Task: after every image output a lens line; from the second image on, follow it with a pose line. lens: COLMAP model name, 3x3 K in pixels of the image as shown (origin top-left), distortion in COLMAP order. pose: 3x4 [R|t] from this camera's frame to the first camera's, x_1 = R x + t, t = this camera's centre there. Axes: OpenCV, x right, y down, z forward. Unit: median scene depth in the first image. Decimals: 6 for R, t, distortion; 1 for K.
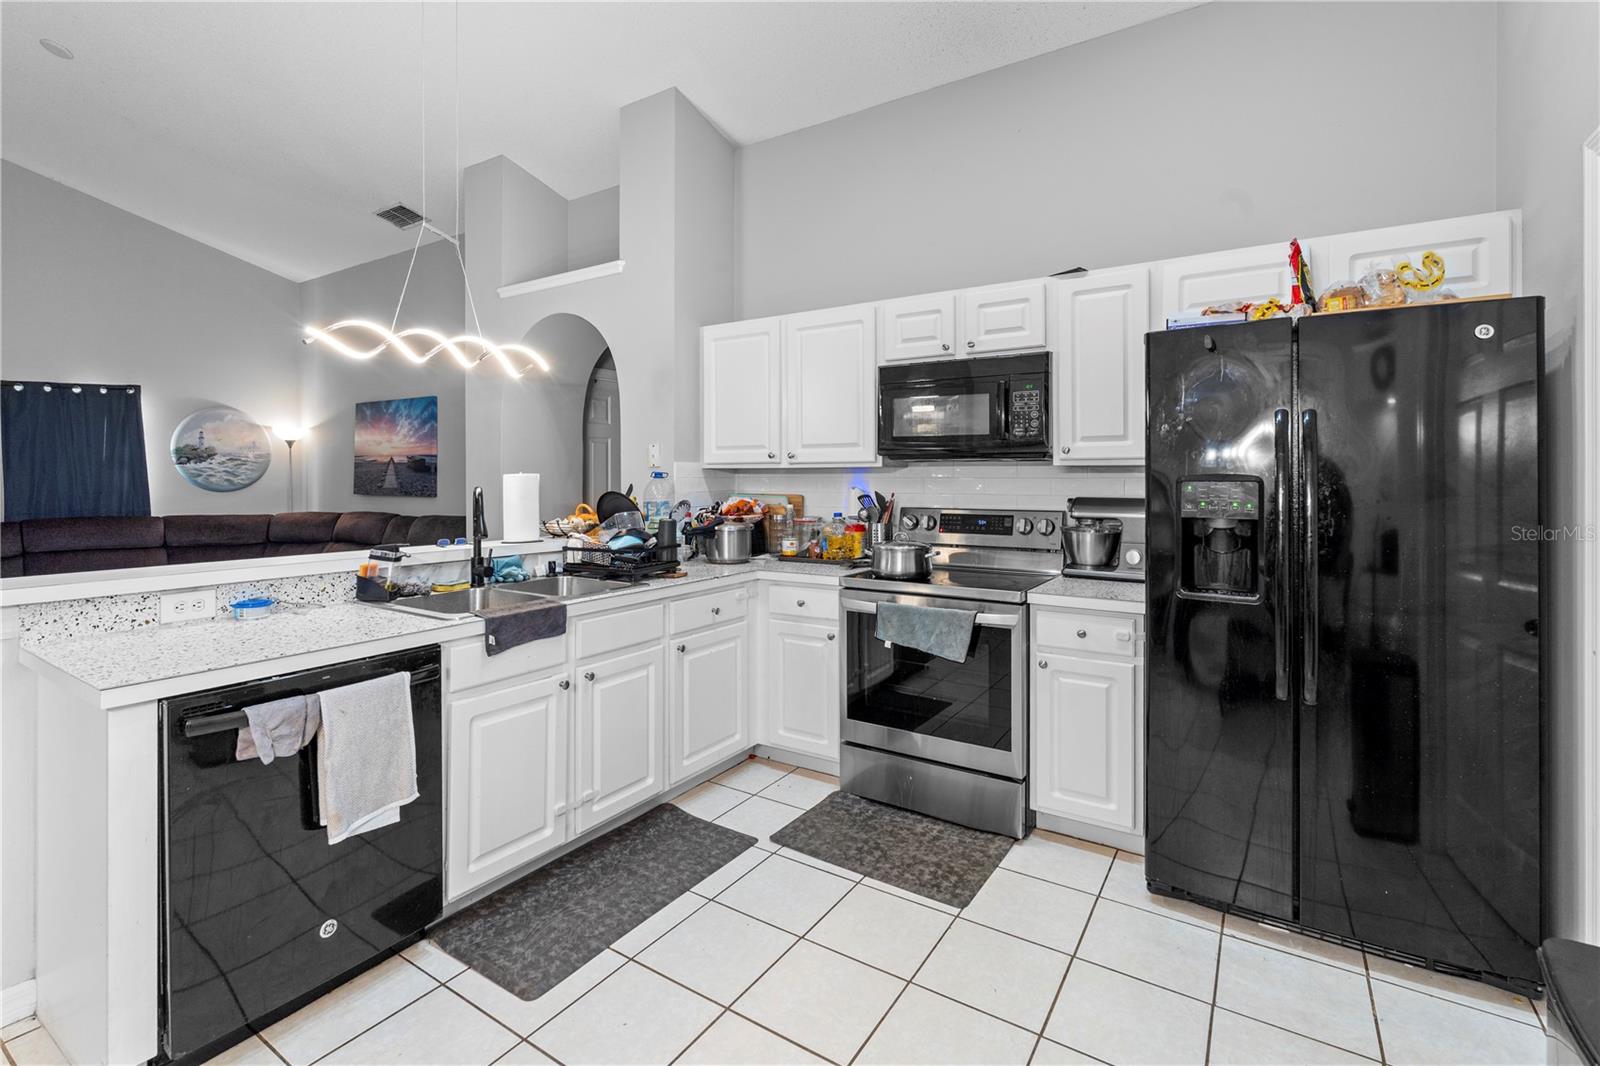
lens RADIAL K [[720.9, 0, 786.1], [0, 720.9, 482.9], [0, 0, 1]] dist [-0.001291, -0.000676]
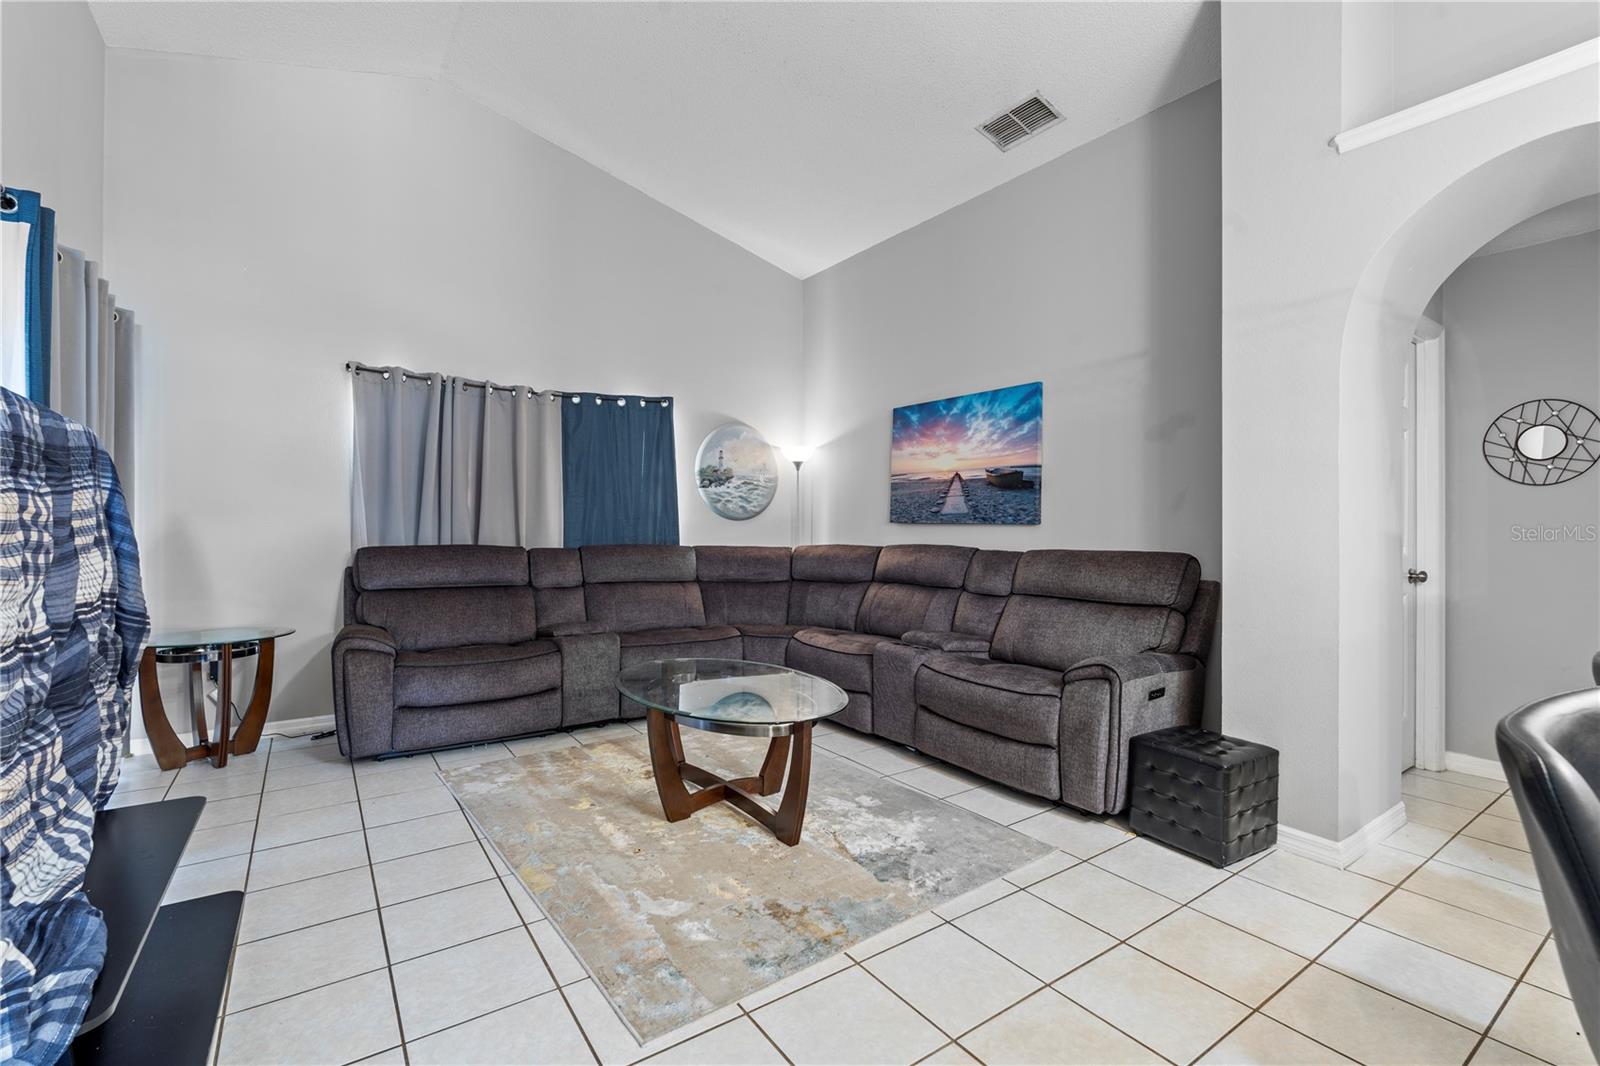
lens RADIAL K [[720.9, 0, 809.0], [0, 720.9, 529.6], [0, 0, 1]] dist [-0.001291, -0.000676]
pose [[0.925095, 0.008140, -0.379649, -0.406541], [-0.009599, 0.999952, -0.001951, 0.026816], [0.379615, 0.005449, 0.925129, 0.246860]]
